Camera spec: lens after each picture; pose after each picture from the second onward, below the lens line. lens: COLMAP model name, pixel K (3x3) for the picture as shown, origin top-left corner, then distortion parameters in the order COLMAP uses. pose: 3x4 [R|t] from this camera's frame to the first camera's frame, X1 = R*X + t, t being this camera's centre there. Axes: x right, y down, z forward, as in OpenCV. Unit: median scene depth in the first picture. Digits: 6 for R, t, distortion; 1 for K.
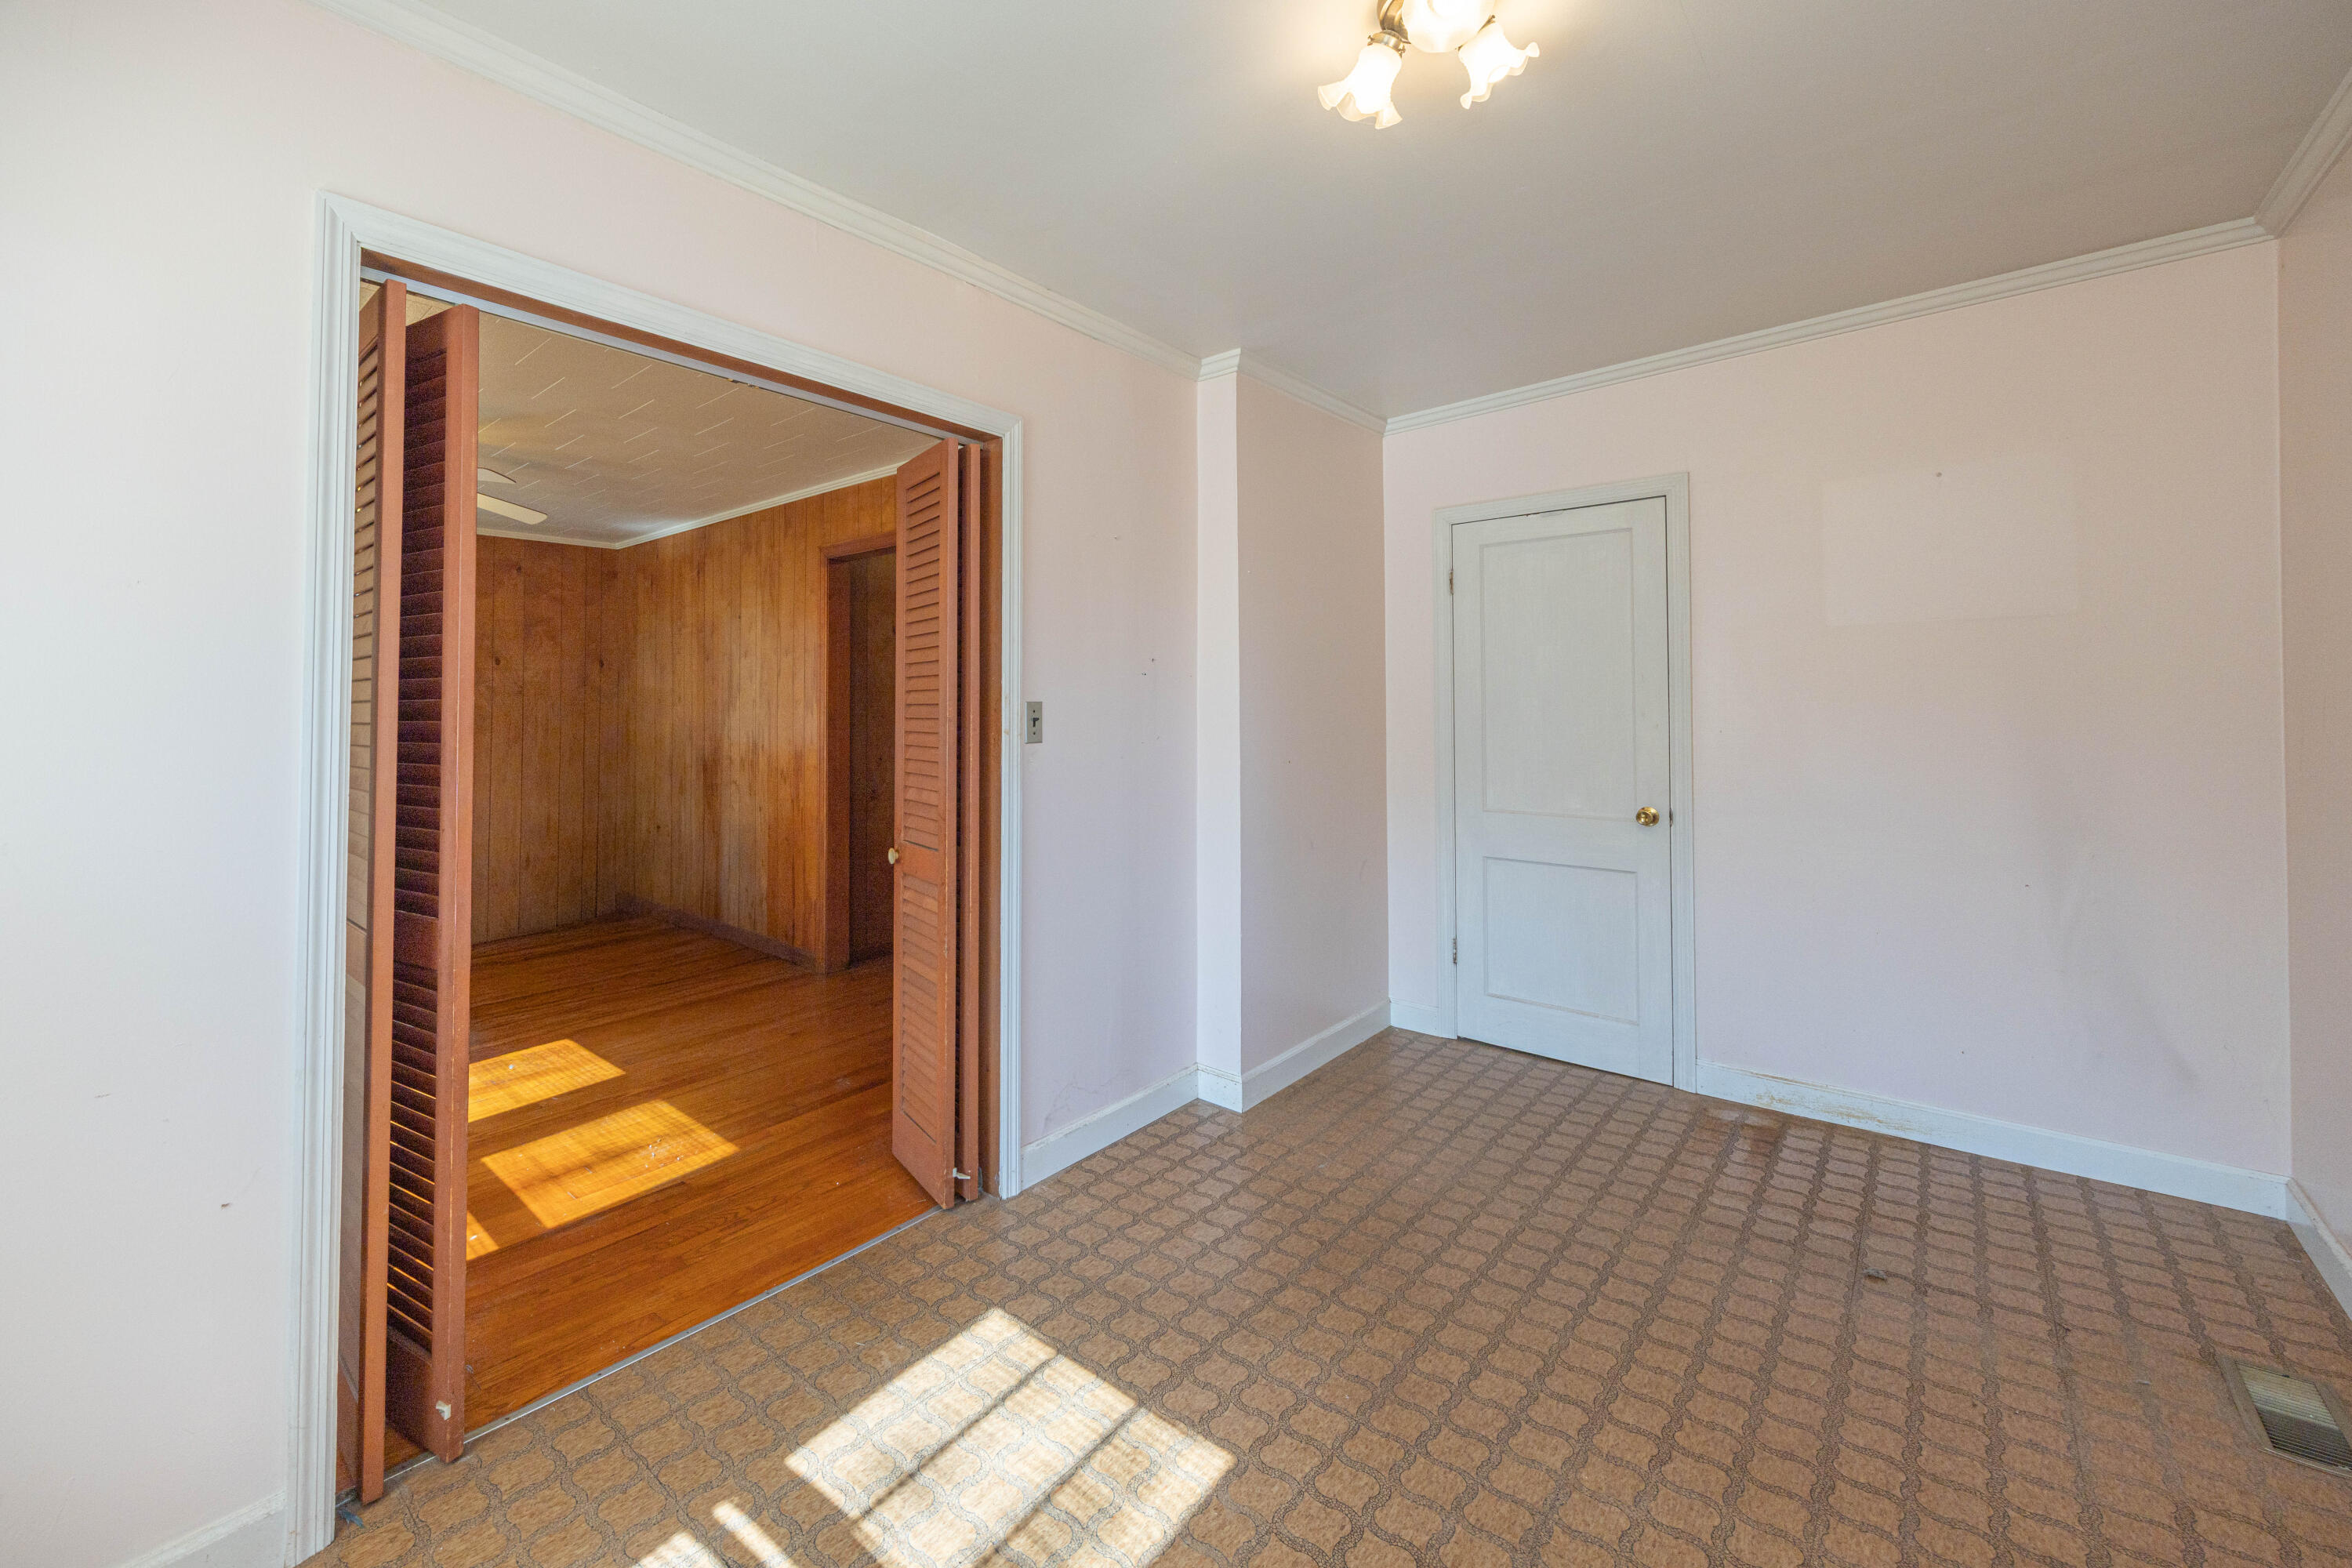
lens RADIAL K [[955.7, 0, 1031.6], [0, 955.7, 696.1], [0, 0, 1]] dist [-0.000242, 0.000143]
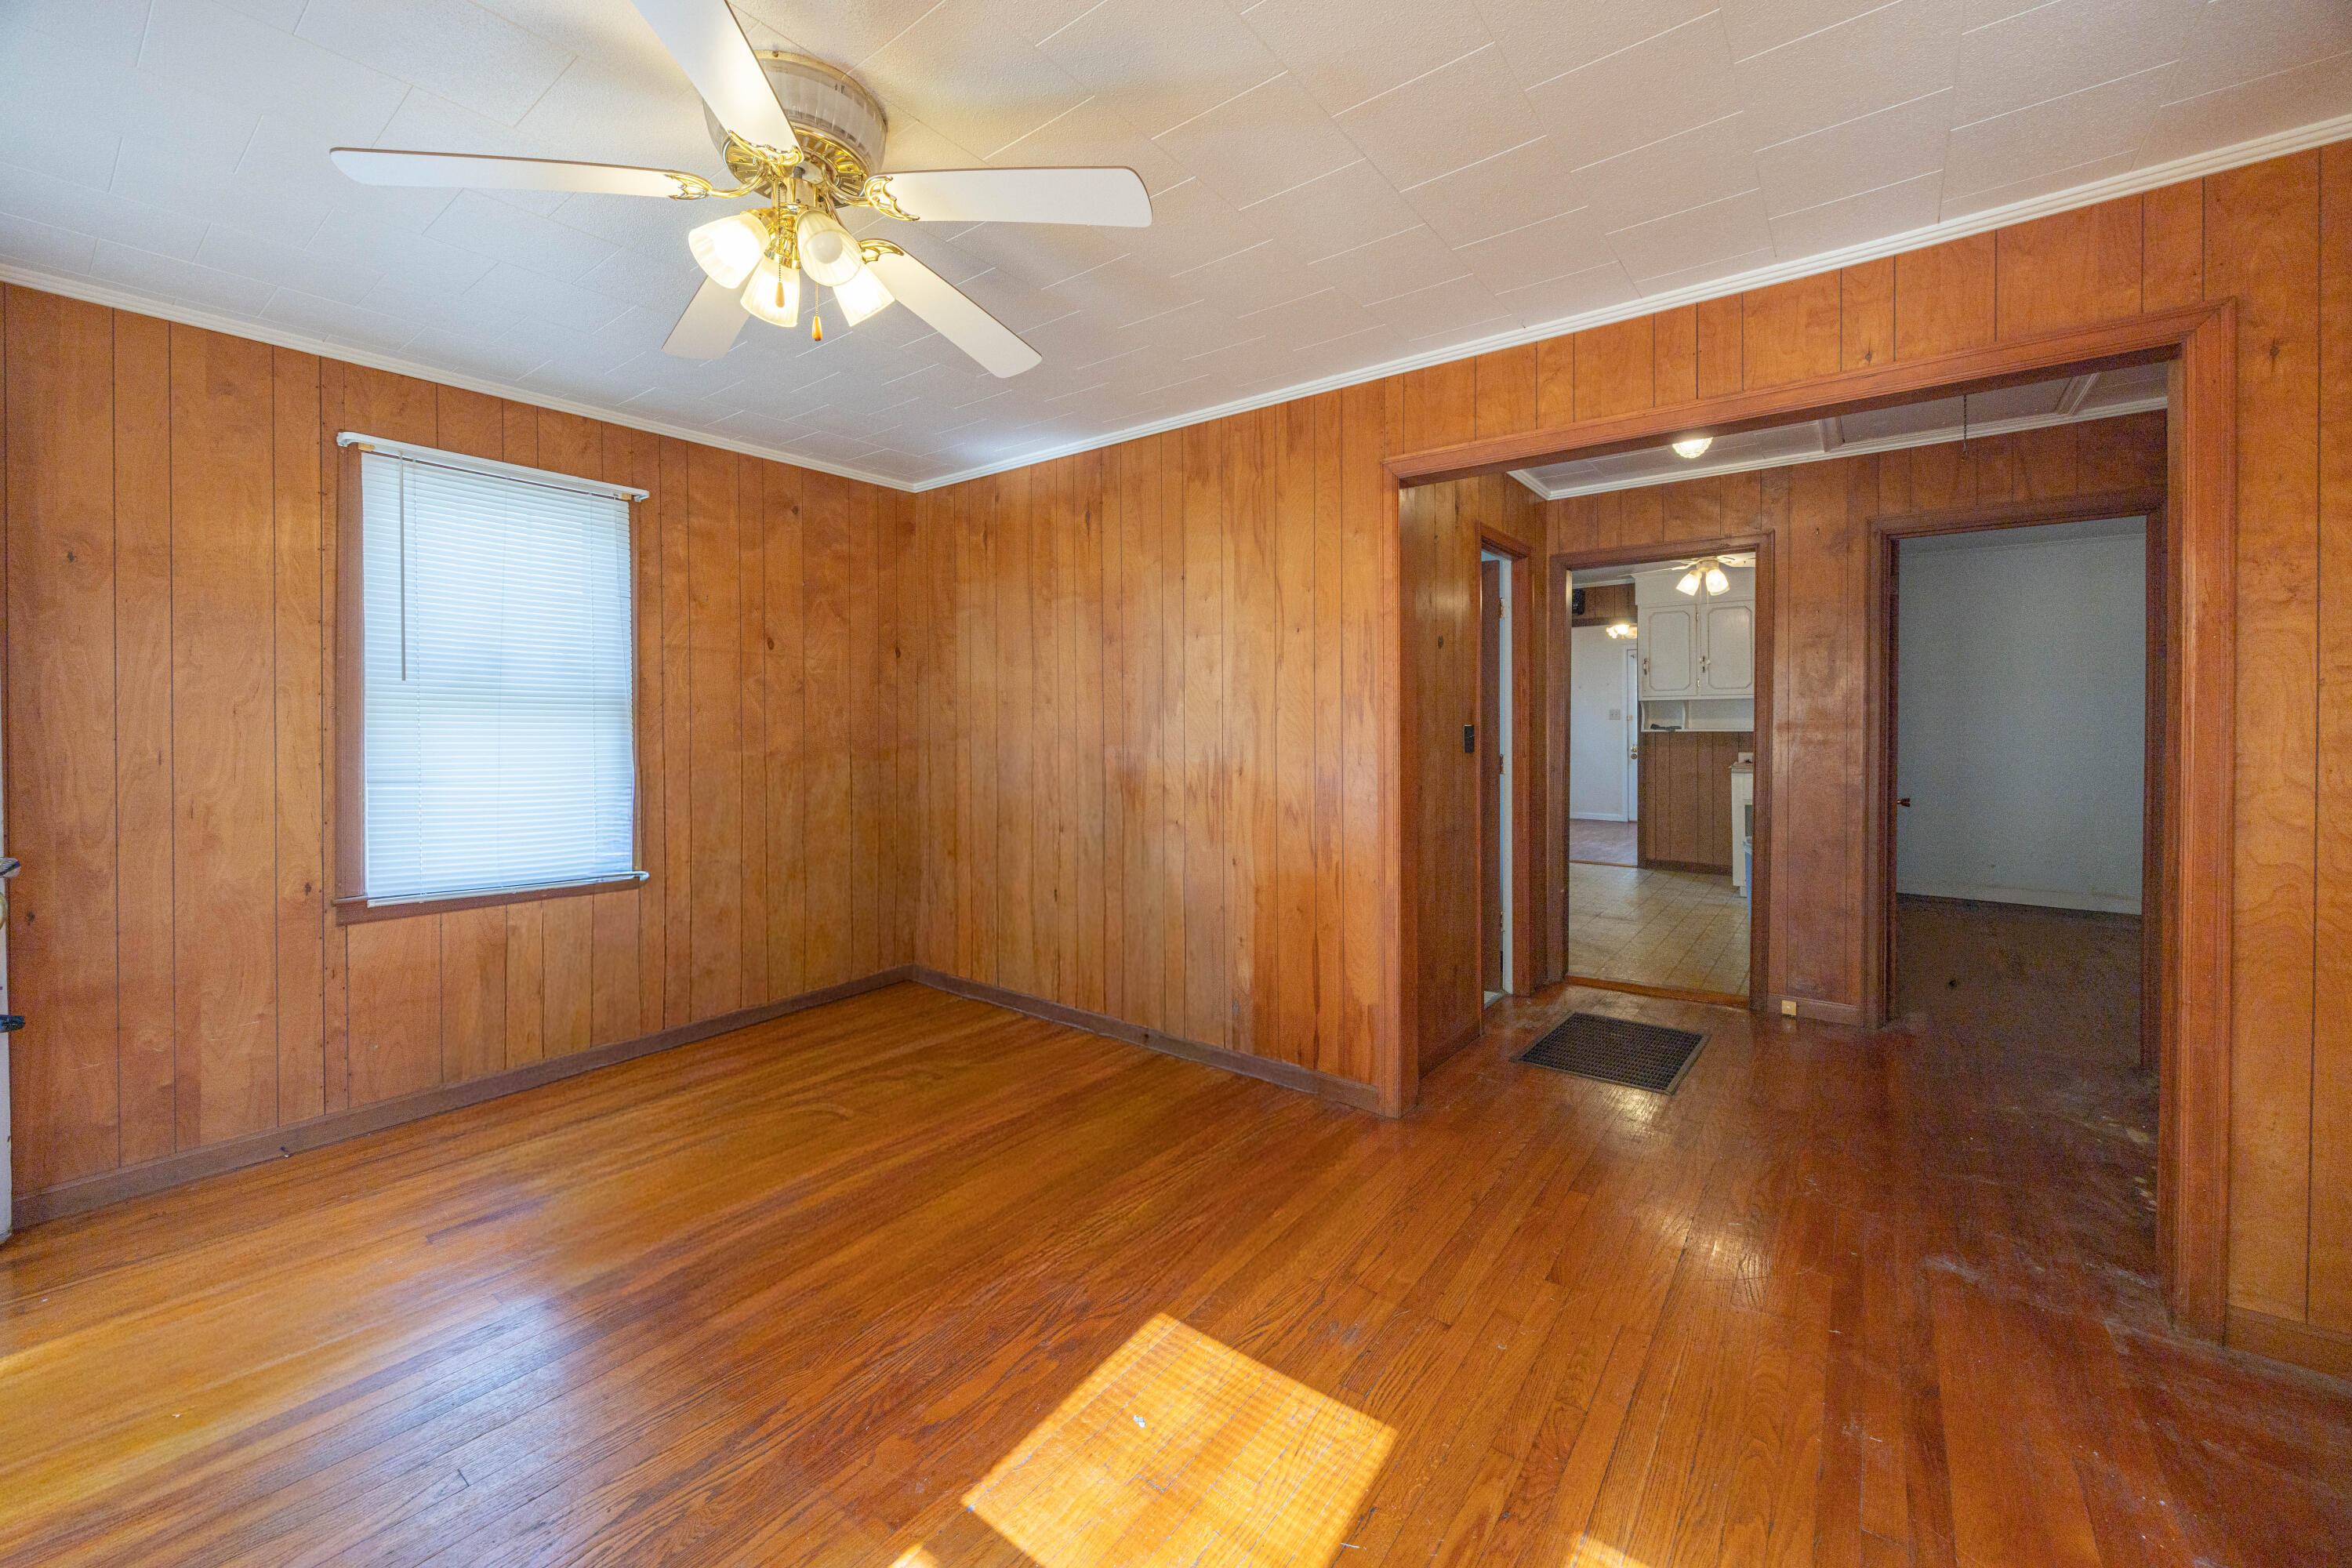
lens RADIAL K [[920.7, 0, 1159.0], [0, 920.7, 720.8], [0, 0, 1]] dist [0.000236, 0.000092]
pose [[0.994107, 0.001414, 0.108398, -0.387042], [-0.002535, 0.999945, 0.010205, 0.011641], [-0.108378, -0.010420, 0.994055, 0.348167]]
